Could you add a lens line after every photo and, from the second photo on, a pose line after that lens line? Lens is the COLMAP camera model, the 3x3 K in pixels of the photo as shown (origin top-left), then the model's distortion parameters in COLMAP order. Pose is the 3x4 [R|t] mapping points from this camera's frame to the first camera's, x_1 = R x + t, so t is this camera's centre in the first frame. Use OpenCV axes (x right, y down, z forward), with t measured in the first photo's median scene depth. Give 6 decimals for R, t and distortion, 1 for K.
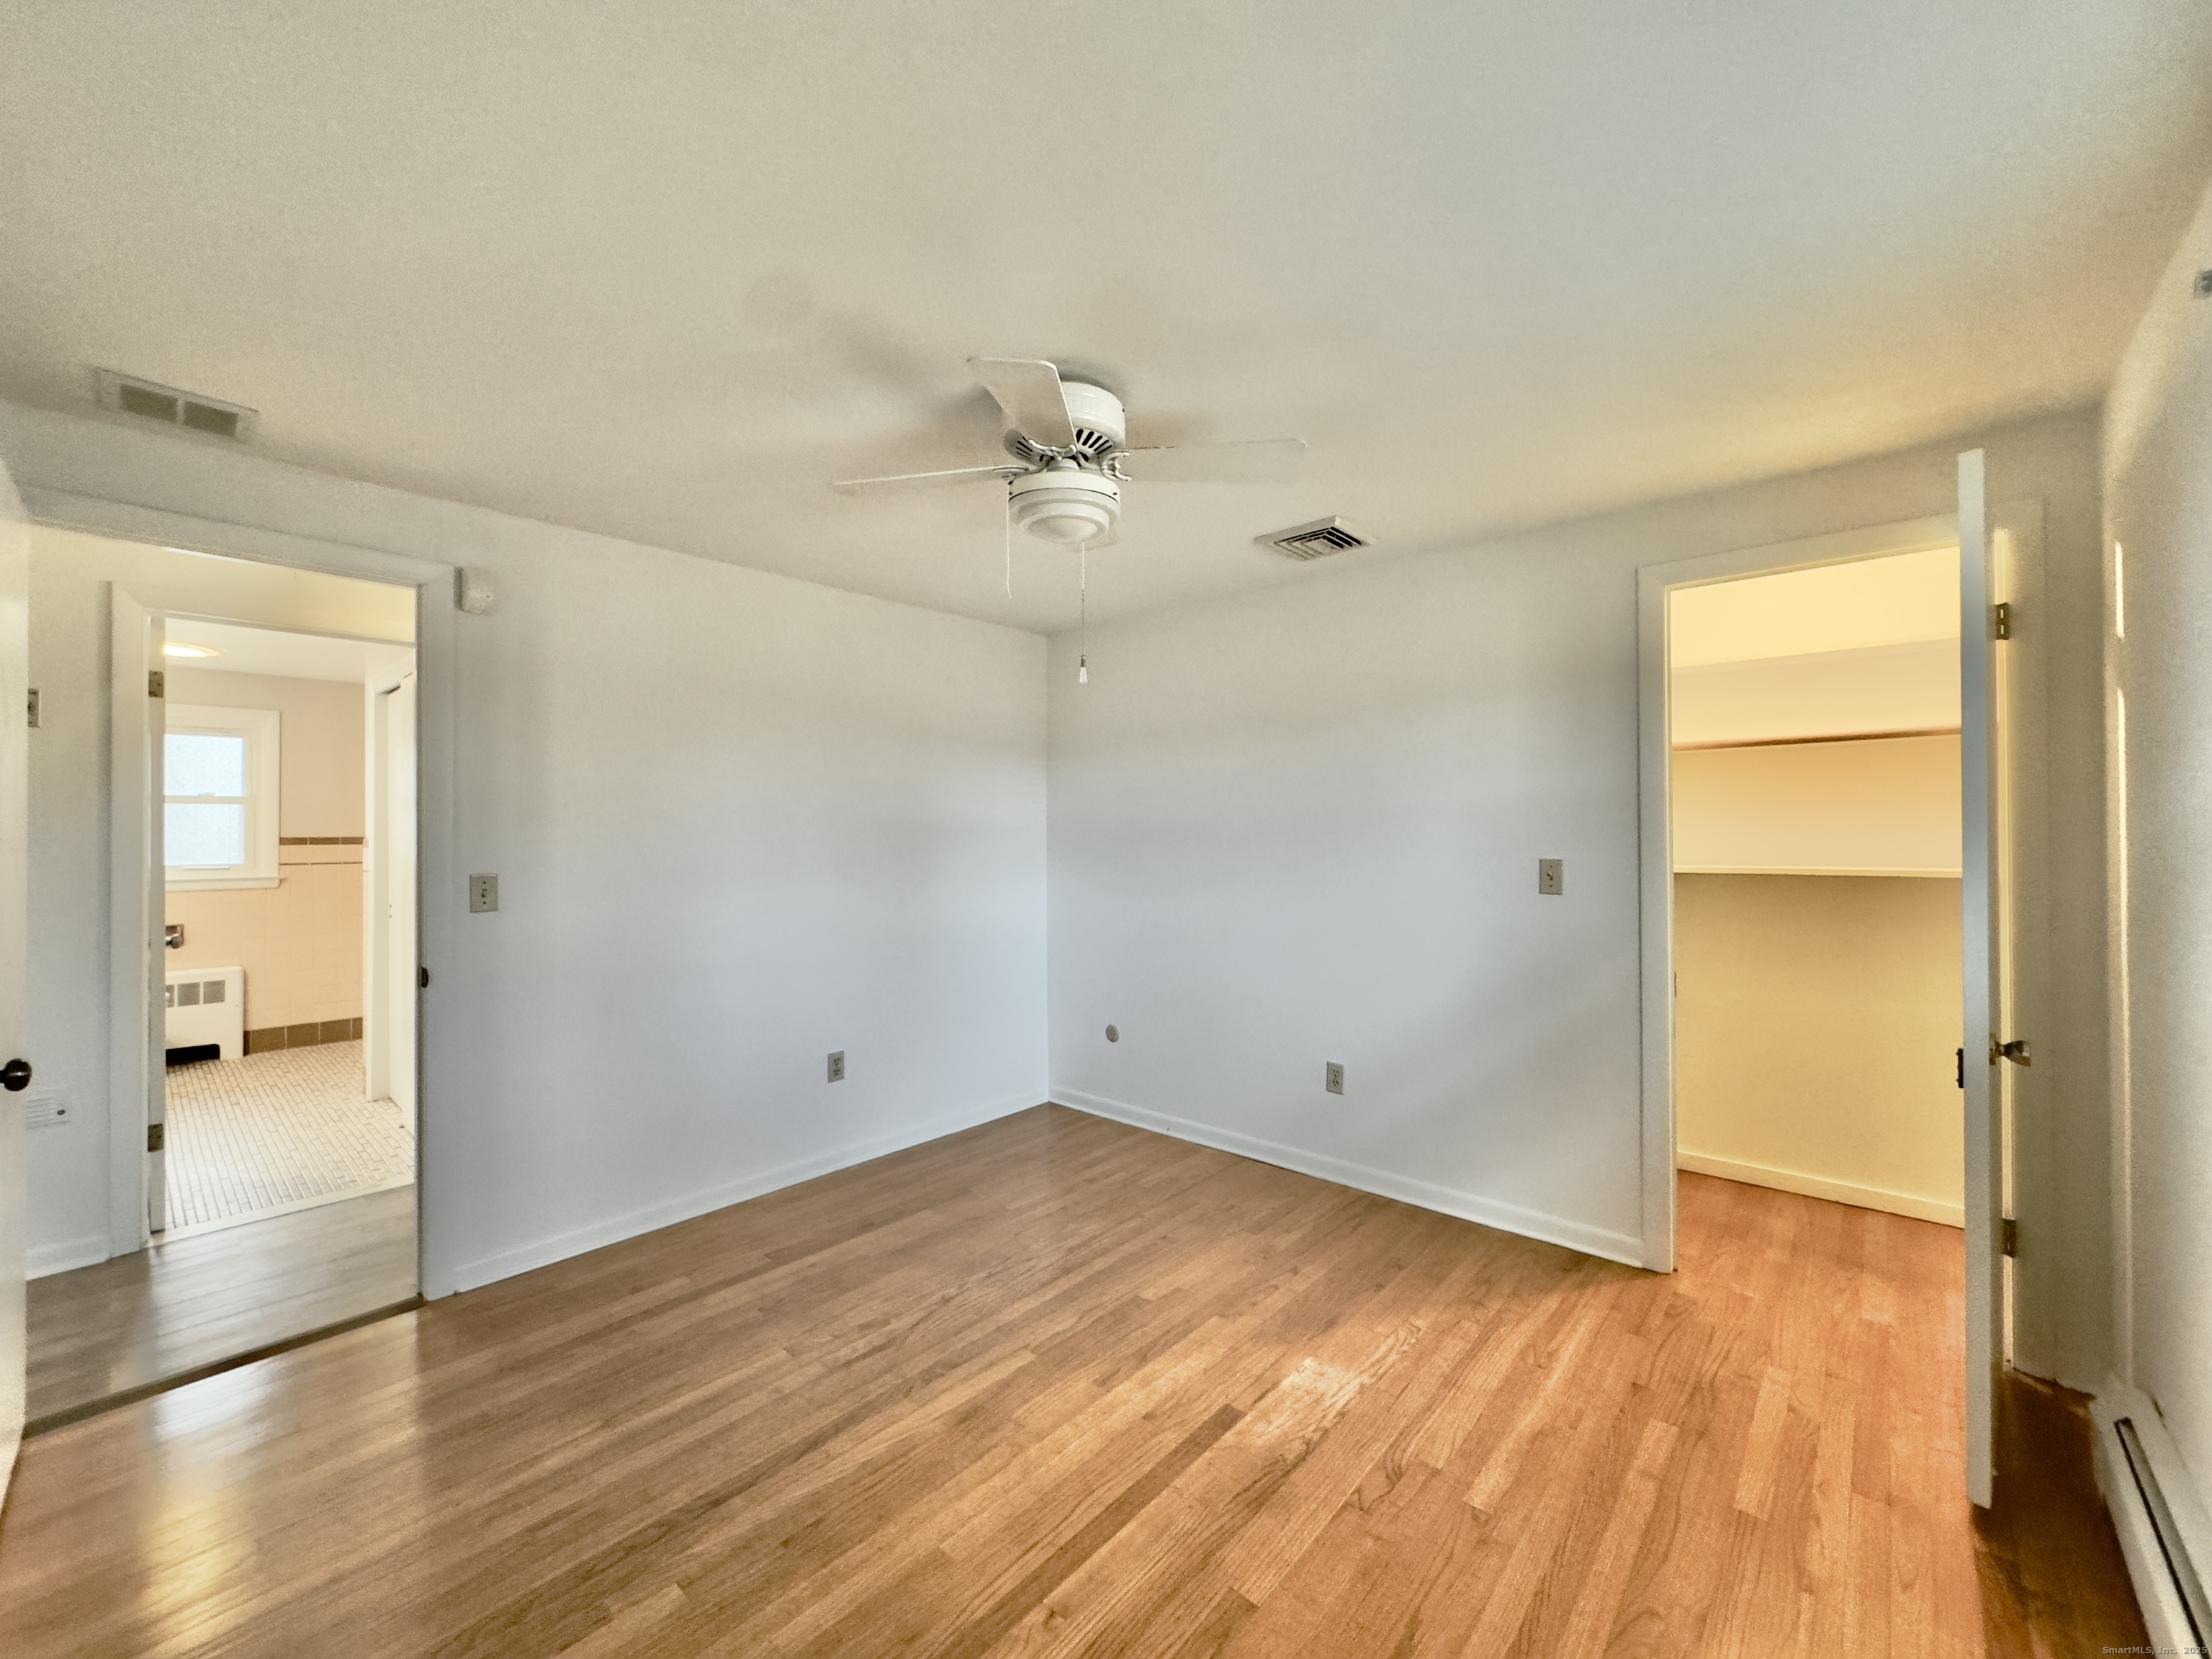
lens RADIAL K [[879.5, 0, 1102.9], [0, 879.5, 830.6], [0, 0, 1]] dist [-0.000826, 0.000564]
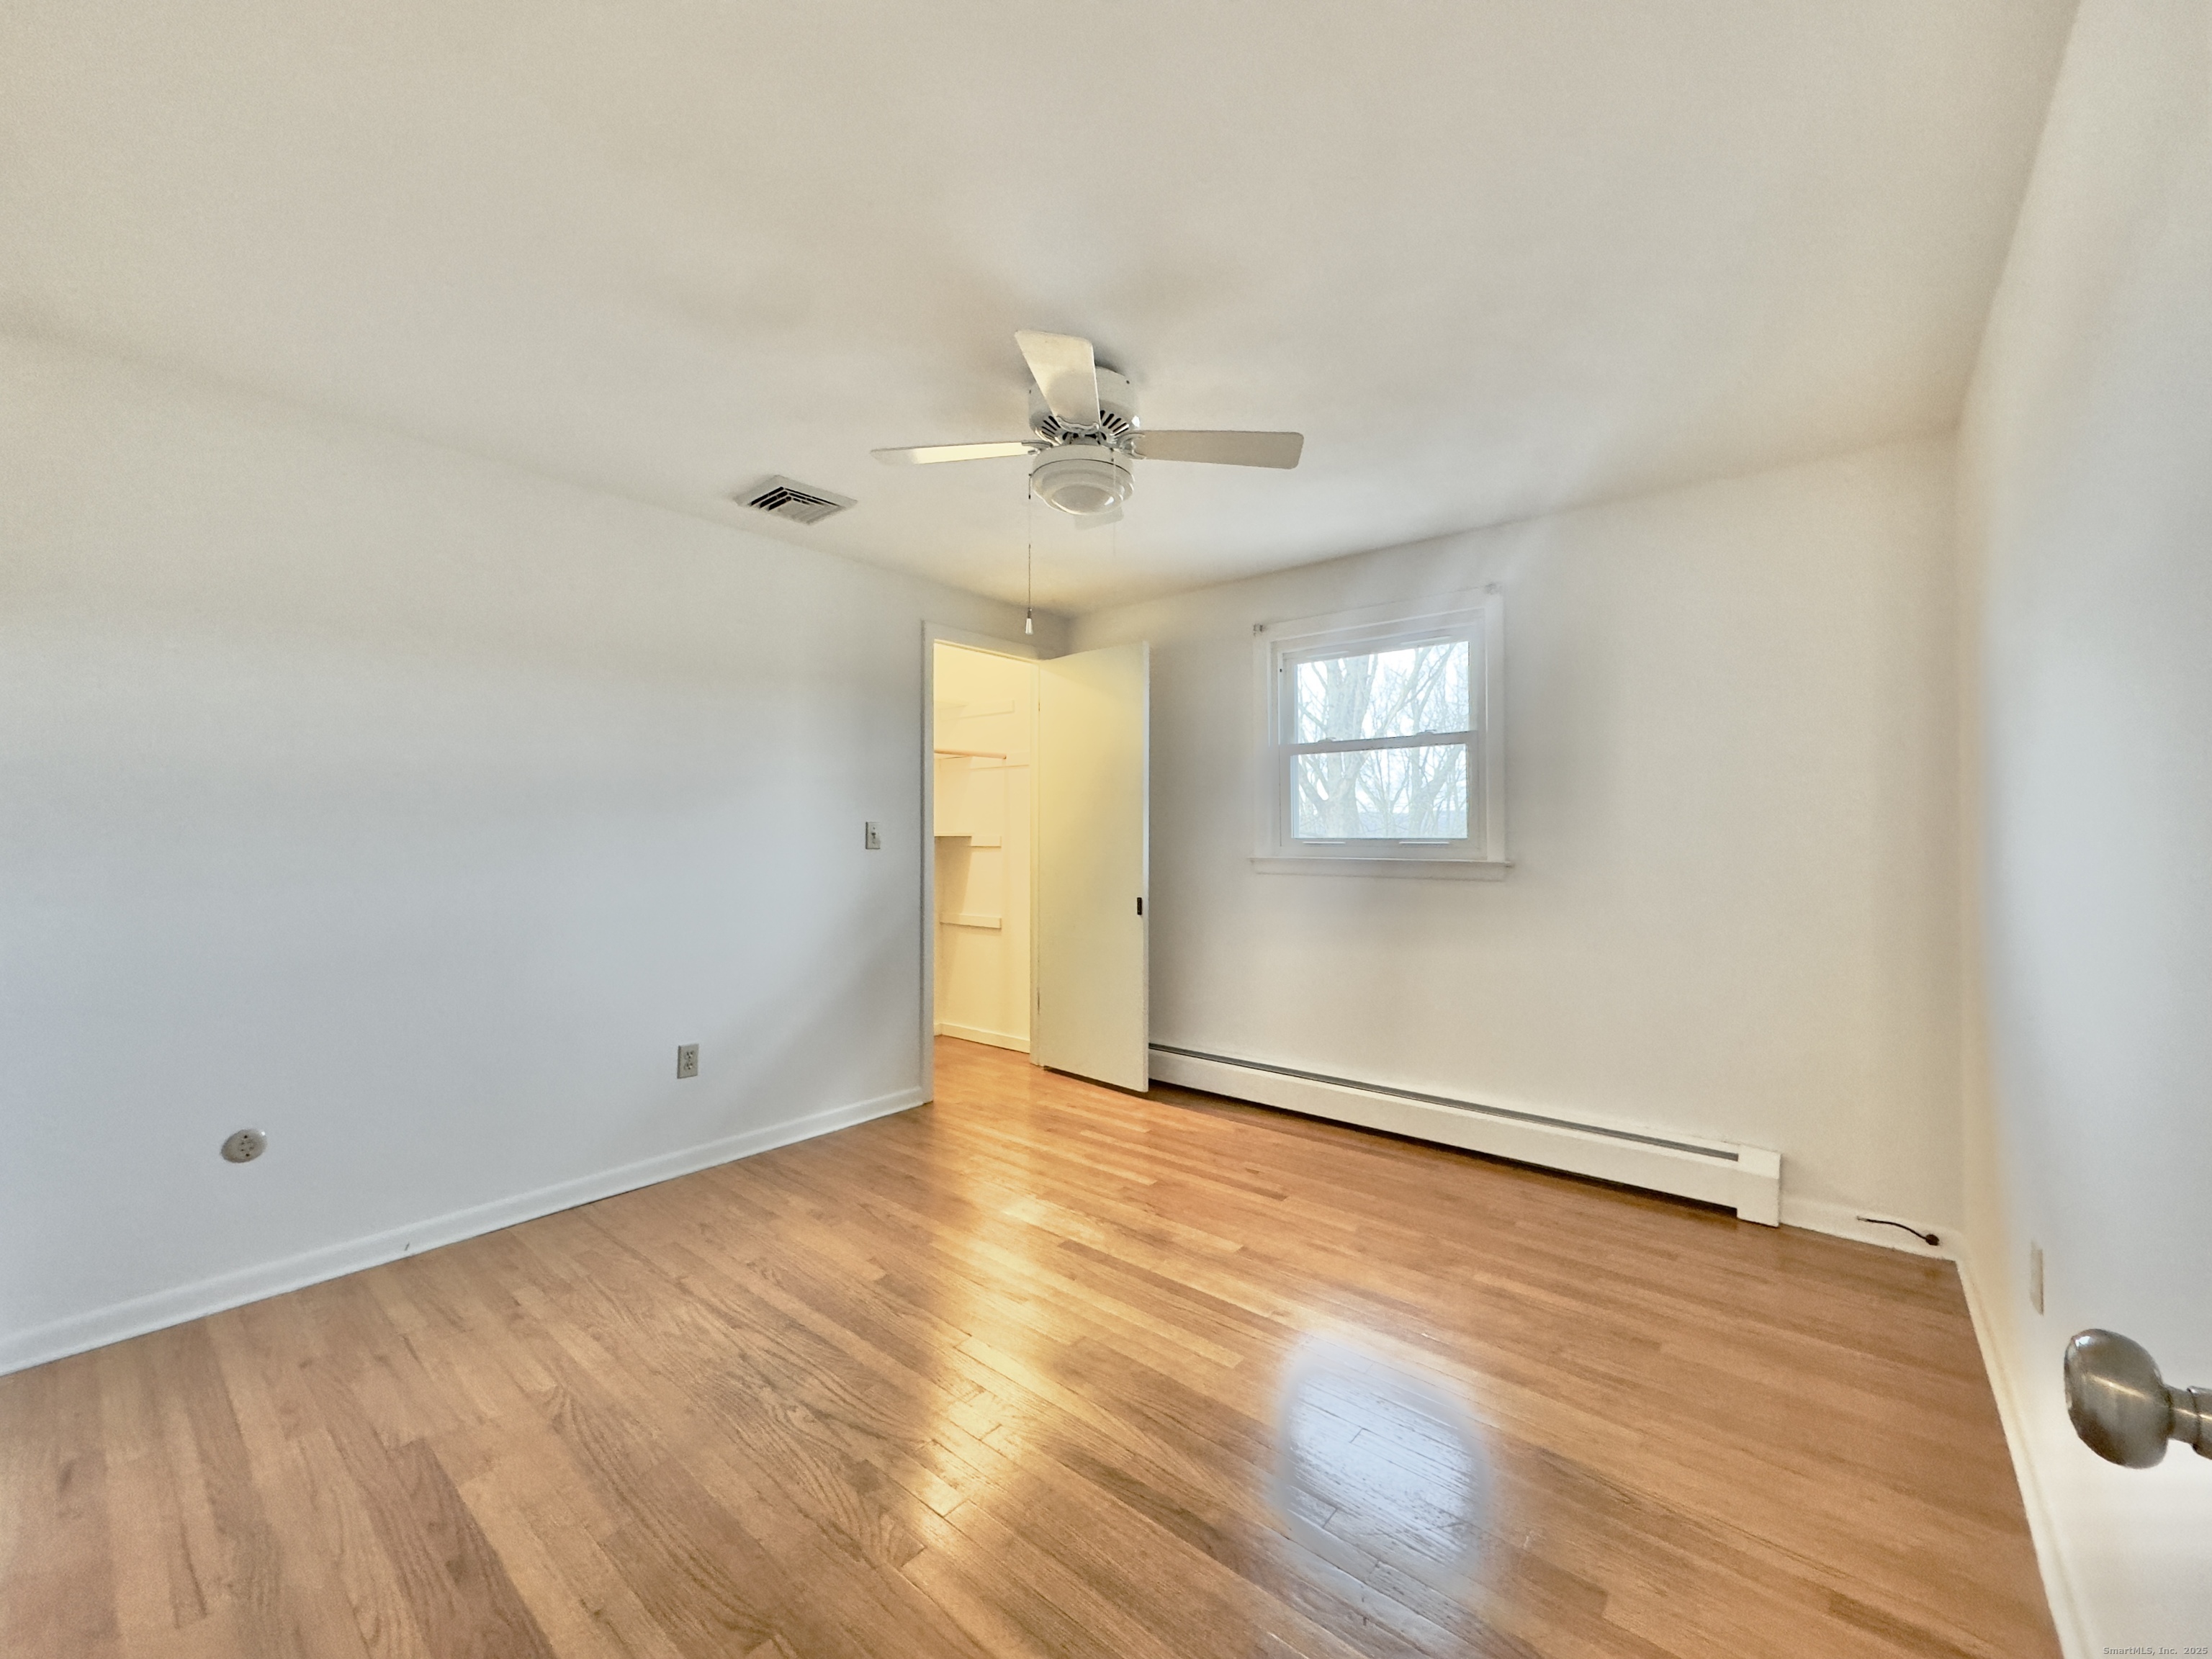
lens RADIAL K [[879.5, 0, 1103.6], [0, 879.5, 832.4], [0, 0, 1]] dist [-0.000826, 0.000564]
pose [[-0.028794, 0.006944, 0.999561, -1.070313], [-0.002144, 0.999973, -0.007008, 0.075251], [-0.999583, -0.002345, -0.028778, 0.940841]]
